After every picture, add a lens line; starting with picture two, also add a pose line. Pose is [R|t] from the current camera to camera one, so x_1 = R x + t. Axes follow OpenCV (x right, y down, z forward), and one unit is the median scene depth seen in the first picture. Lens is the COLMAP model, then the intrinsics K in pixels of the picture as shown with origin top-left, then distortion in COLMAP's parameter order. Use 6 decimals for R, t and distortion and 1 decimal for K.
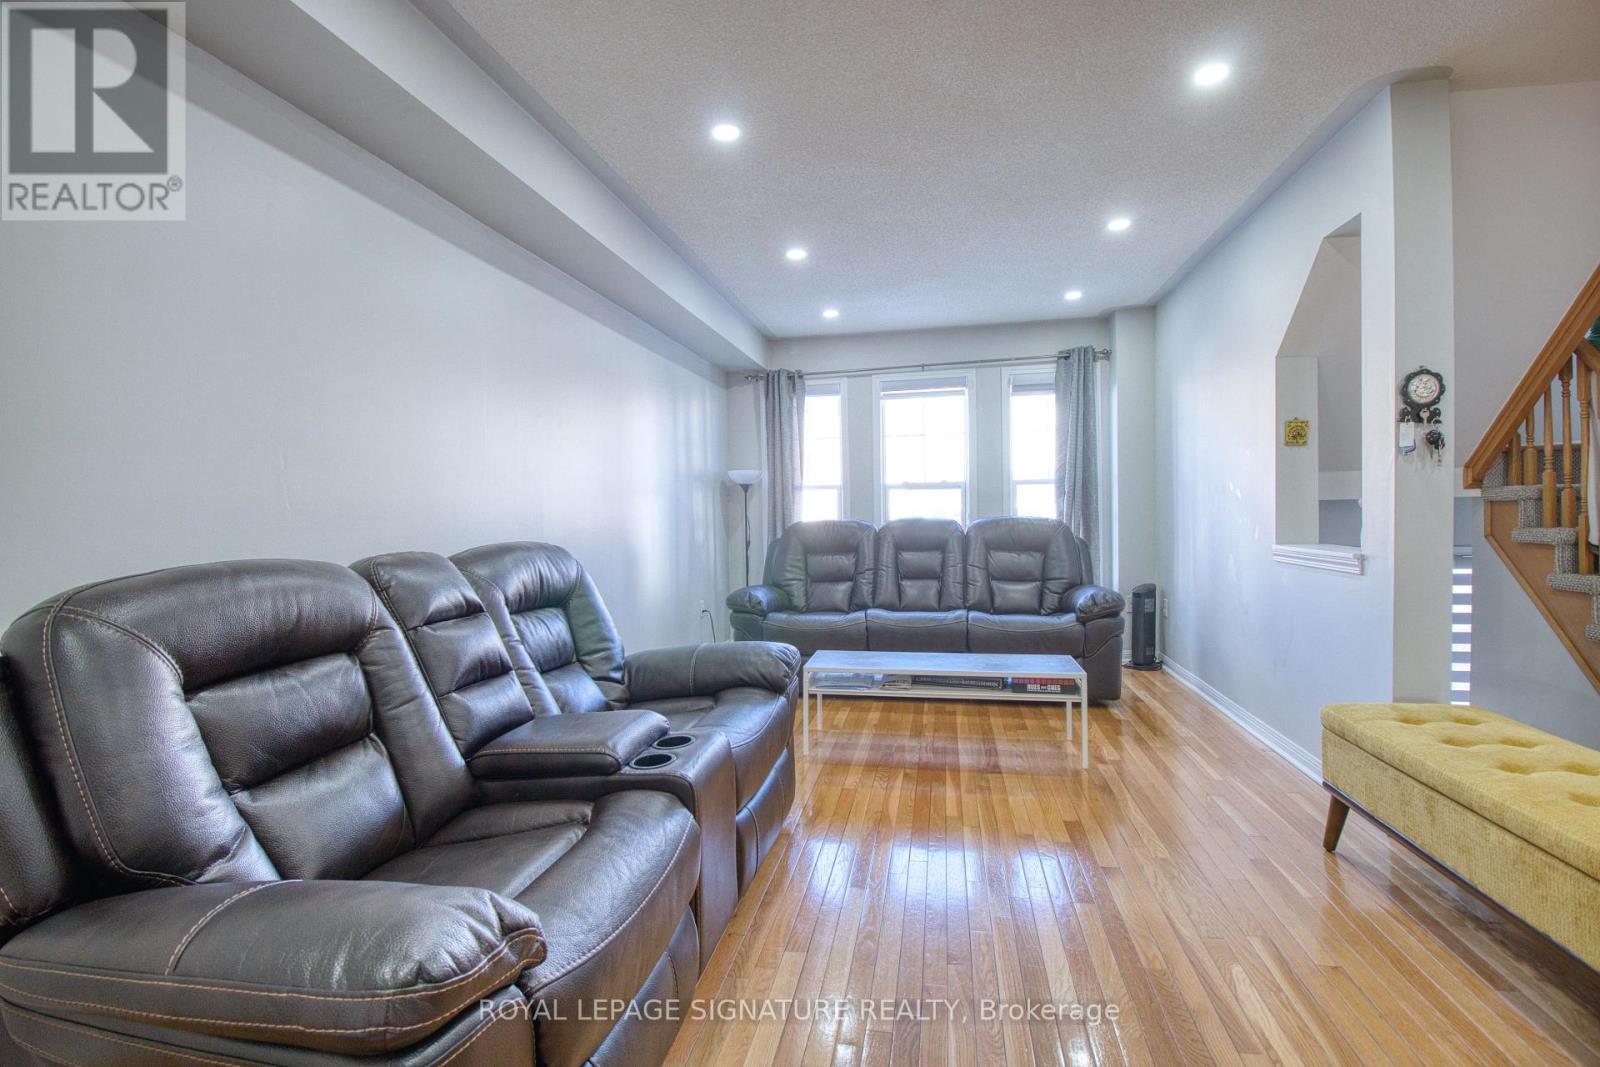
lens RADIAL K [[736.7, 0, 799.2], [0, 736.7, 536.3], [0, 0, 1]] dist [-0.003505, -0.011210]
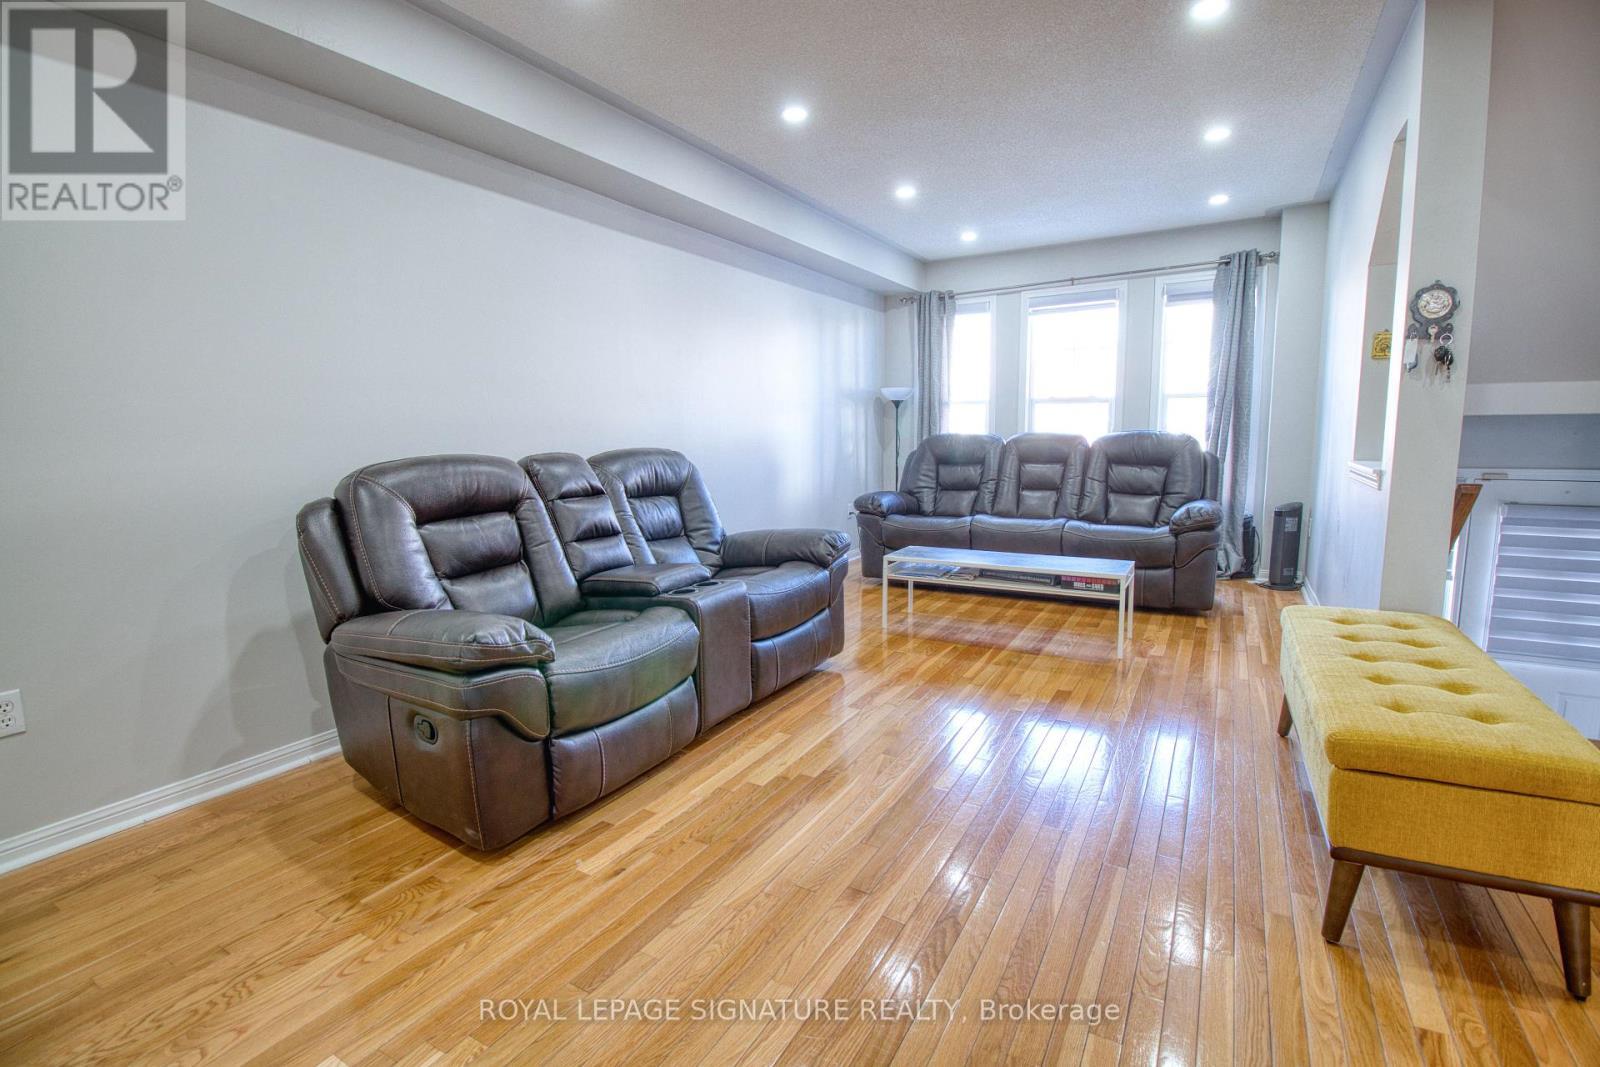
lens RADIAL K [[736.7, 0, 802.8], [0, 736.7, 532.7], [0, 0, 1]] dist [-0.003505, -0.011210]
pose [[0.948012, 0.046824, -0.314770, 0.310660], [-0.011250, 0.993429, 0.113898, 0.003824], [0.318035, -0.104435, 0.942309, -0.209677]]
